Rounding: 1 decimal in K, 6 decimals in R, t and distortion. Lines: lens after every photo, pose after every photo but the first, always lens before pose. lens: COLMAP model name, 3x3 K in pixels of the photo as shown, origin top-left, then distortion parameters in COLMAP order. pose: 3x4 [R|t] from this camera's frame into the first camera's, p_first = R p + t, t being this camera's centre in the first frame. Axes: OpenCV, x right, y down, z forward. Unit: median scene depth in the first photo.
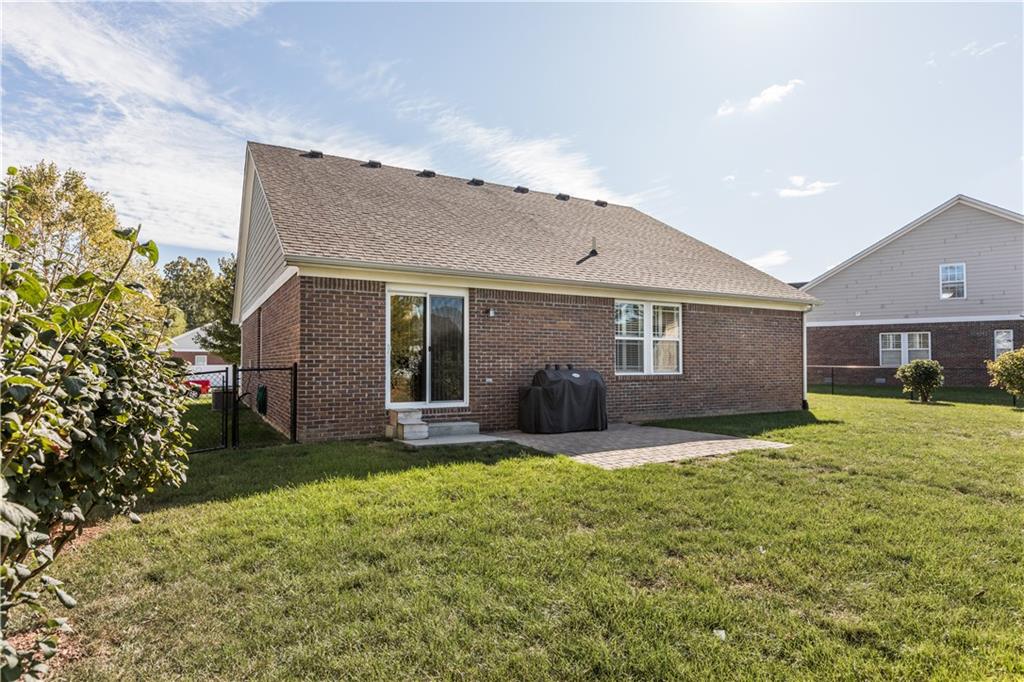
lens RADIAL K [[566.2, 0, 514.2], [0, 566.2, 346.8], [0, 0, 1]] dist [0.002946, 0.000053]
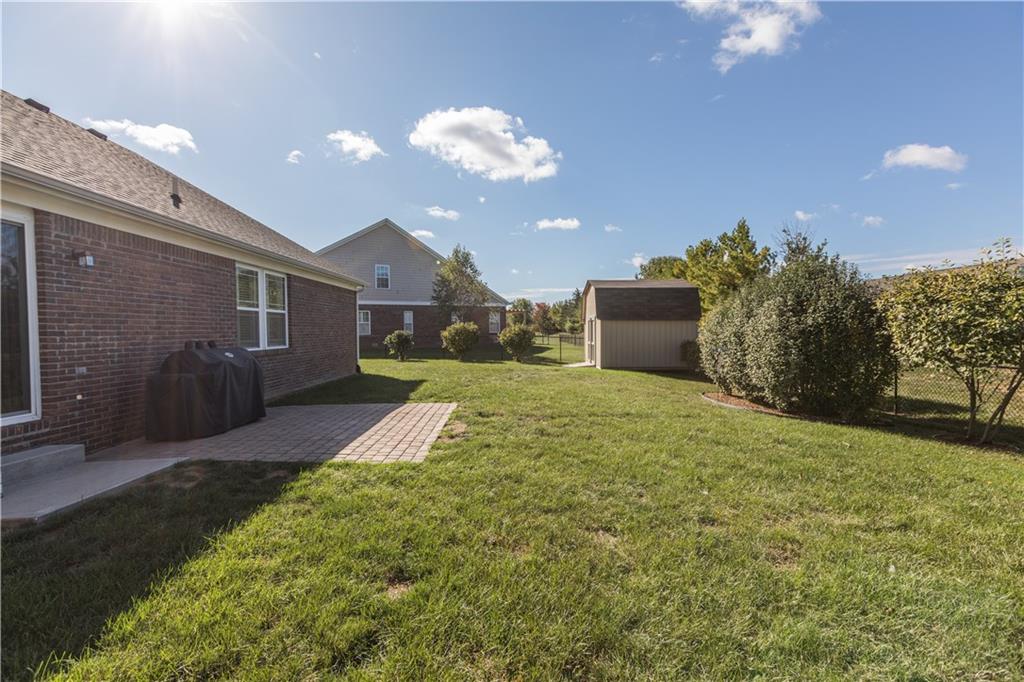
lens RADIAL K [[453.1, 0, 508.0], [0, 453.1, 339.0], [0, 0, 1]] dist [0.002246, -0.000045]
pose [[0.484314, -0.023032, 0.874591, -0.228190], [-0.012998, 0.999354, 0.033515, 0.002730], [-0.874798, -0.027600, 0.483701, 0.335044]]
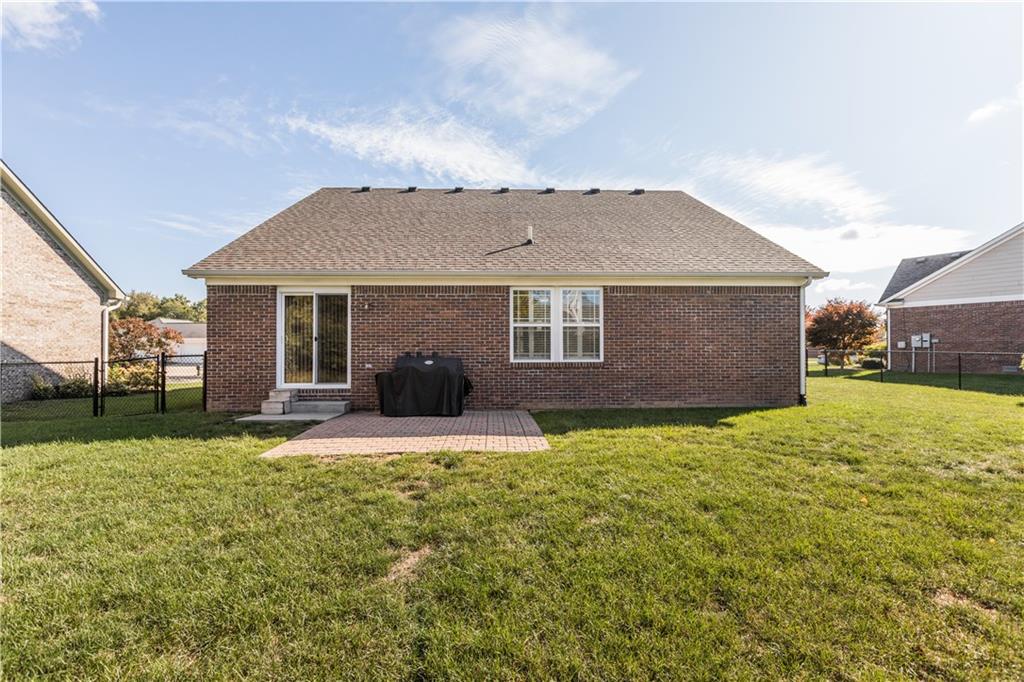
lens RADIAL K [[453.1, 0, 512.5], [0, 453.1, 345.3], [0, 0, 1]] dist [0.002246, -0.000045]
pose [[0.890554, -0.008755, -0.454793, 0.574983], [0.016938, 0.999760, 0.013920, 0.009287], [0.454562, -0.020100, 0.890488, 0.298334]]
